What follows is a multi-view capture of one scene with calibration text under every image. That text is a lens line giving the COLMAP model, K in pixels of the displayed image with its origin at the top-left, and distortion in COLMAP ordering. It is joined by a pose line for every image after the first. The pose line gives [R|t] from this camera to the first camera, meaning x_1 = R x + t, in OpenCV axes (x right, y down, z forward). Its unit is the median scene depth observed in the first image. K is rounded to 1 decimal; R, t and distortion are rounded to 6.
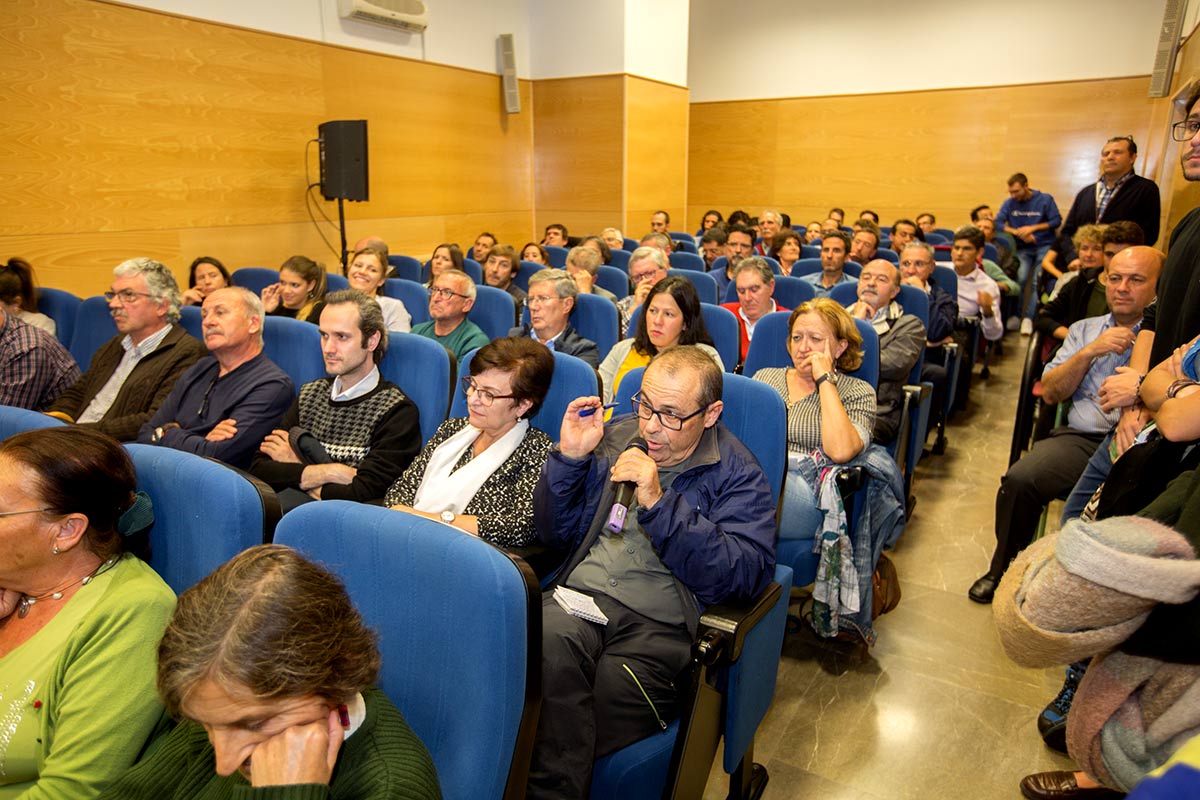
lens RADIAL K [[771.6, 0, 600.0], [0, 771.6, 400.0], [0, 0, 1]] dist [0.000094, 0.004716]
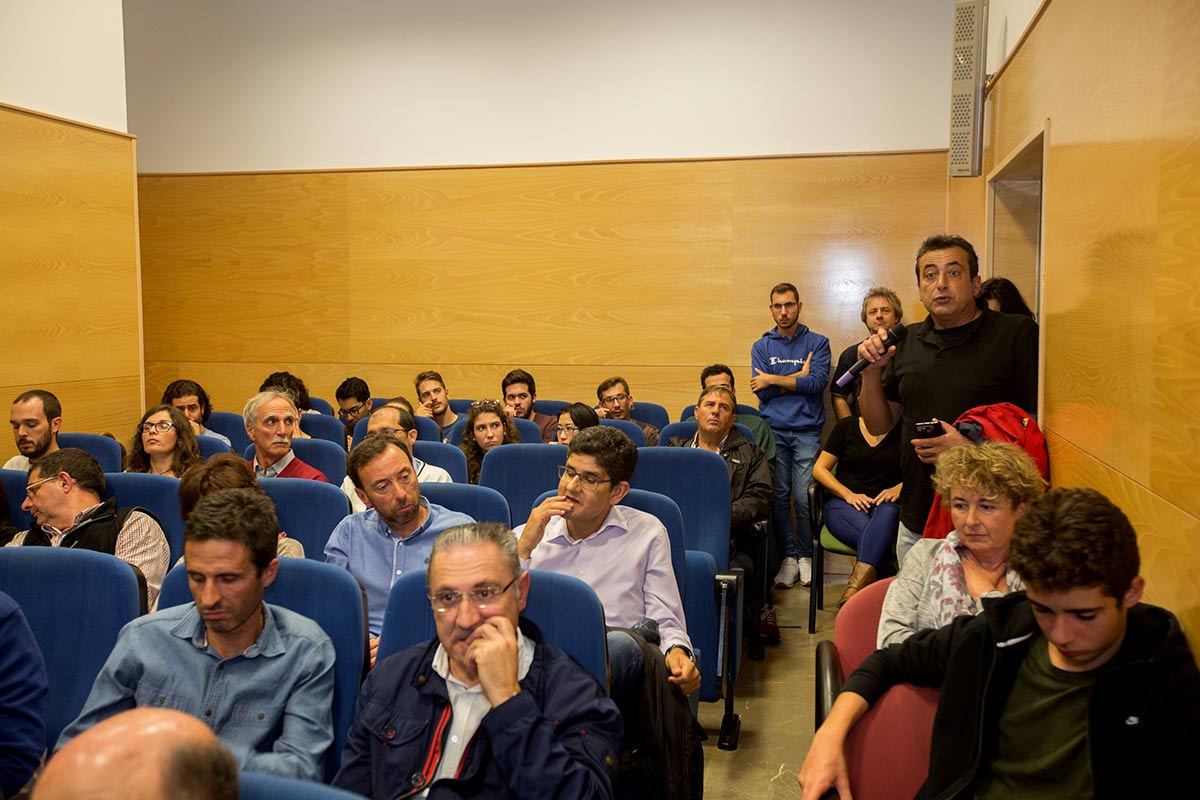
lens RADIAL K [[860.0, 0, 633.8], [0, 860.0, 405.0], [0, 0, 1]] dist [0.015577, 0.000385]
pose [[0.954226, -0.037909, 0.296676, 0.269063], [0.082901, 0.986593, -0.140575, -0.142426], [-0.287369, 0.158735, 0.944575, 0.447492]]
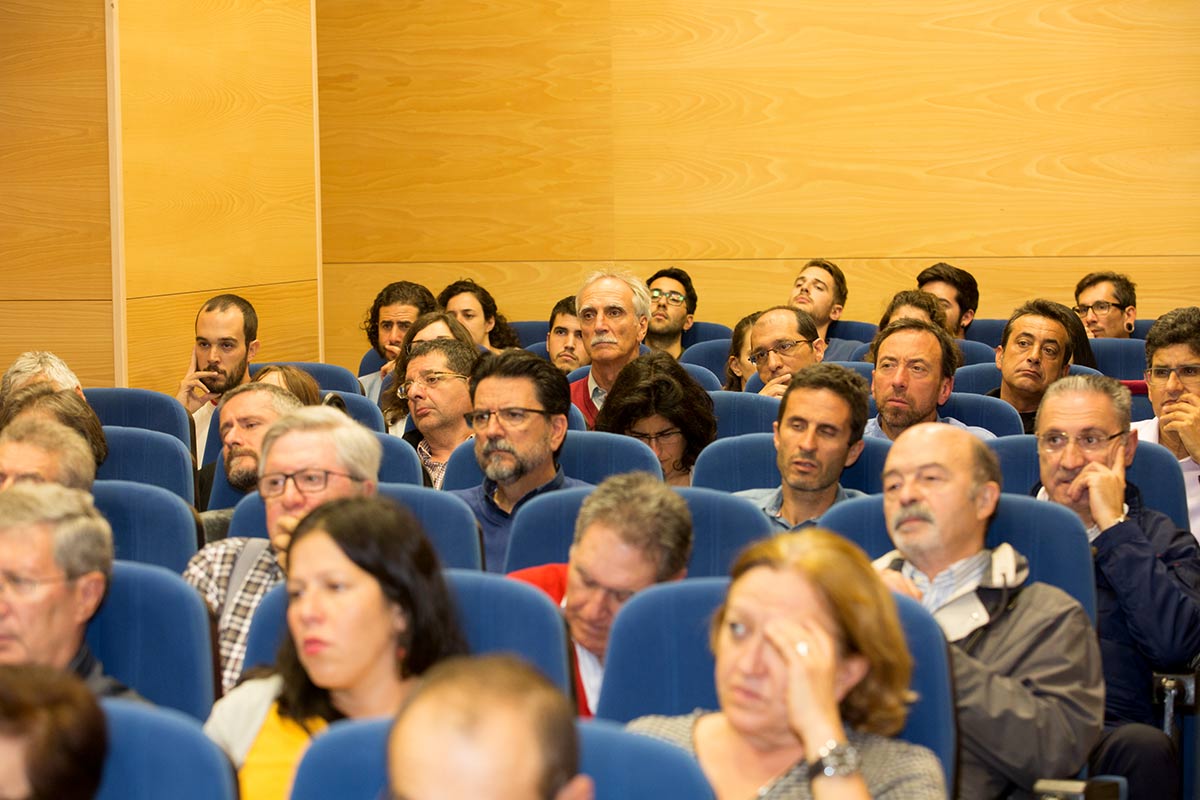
lens RADIAL K [[3548.8, 0, 600.0], [0, 3548.8, 400.0], [0, 0, 1]] dist [-0.099814, -0.686231]
pose [[0.975751, -0.037562, 0.215639, -0.080784], [0.078580, 0.979604, -0.184933, 0.052271], [-0.204294, 0.197393, 0.958801, -0.303980]]
